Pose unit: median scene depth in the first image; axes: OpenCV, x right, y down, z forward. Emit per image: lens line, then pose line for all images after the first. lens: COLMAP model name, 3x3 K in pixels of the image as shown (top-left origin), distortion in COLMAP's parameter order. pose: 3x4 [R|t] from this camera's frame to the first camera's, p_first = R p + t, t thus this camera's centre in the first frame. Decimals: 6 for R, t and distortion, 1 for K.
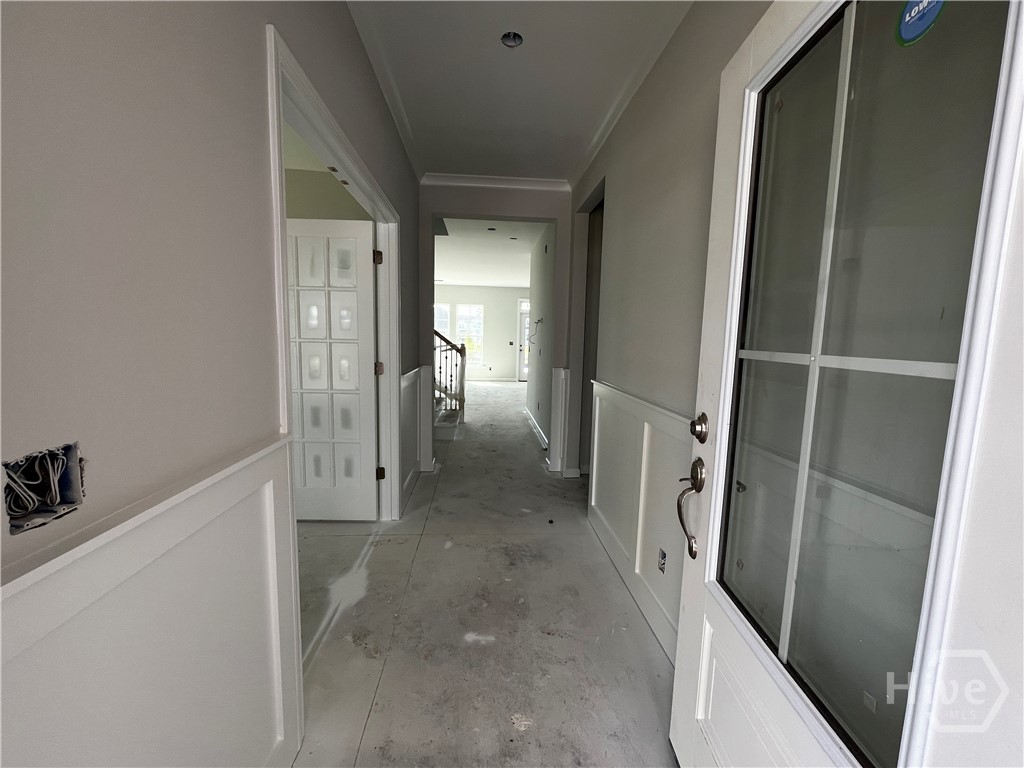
lens RADIAL K [[420.0, 0, 509.8], [0, 420.0, 386.2], [0, 0, 1]] dist [0.000960, 0.000018]
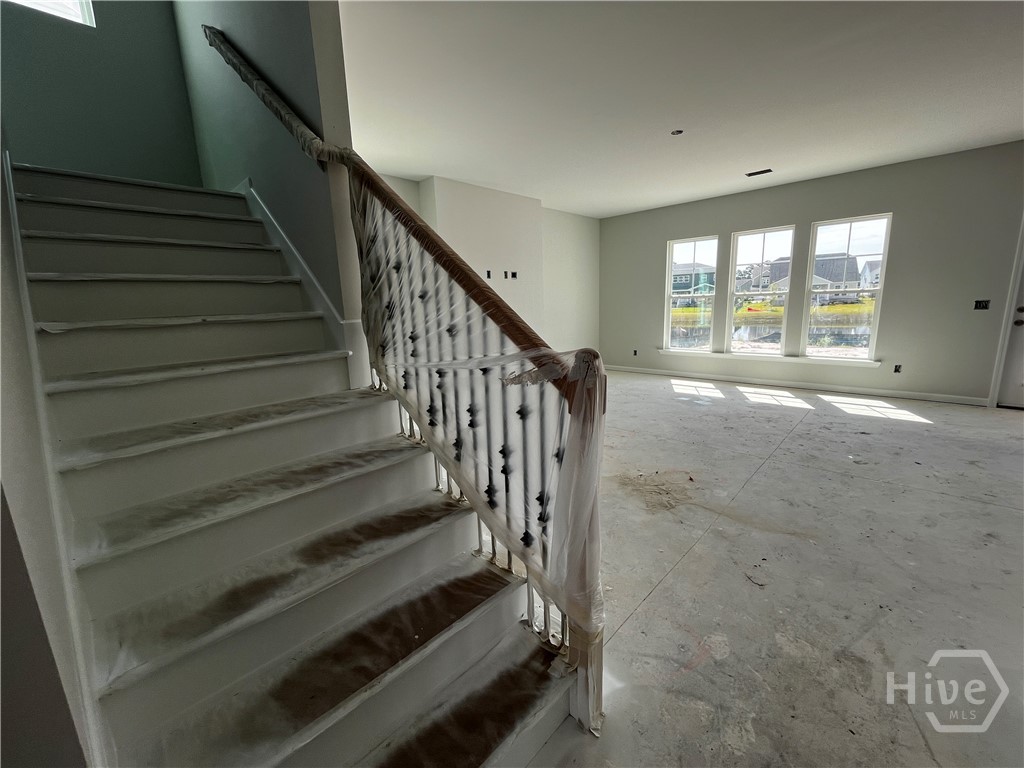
lens RADIAL K [[410.1, 0, 510.8], [0, 410.1, 379.1], [0, 0, 1]] dist [-0.000973, -0.000053]
pose [[0.666623, 0.092242, -0.739666, -0.000722], [-0.036820, 0.995177, 0.090922, -0.104038], [0.744485, -0.033377, 0.666804, 0.854898]]
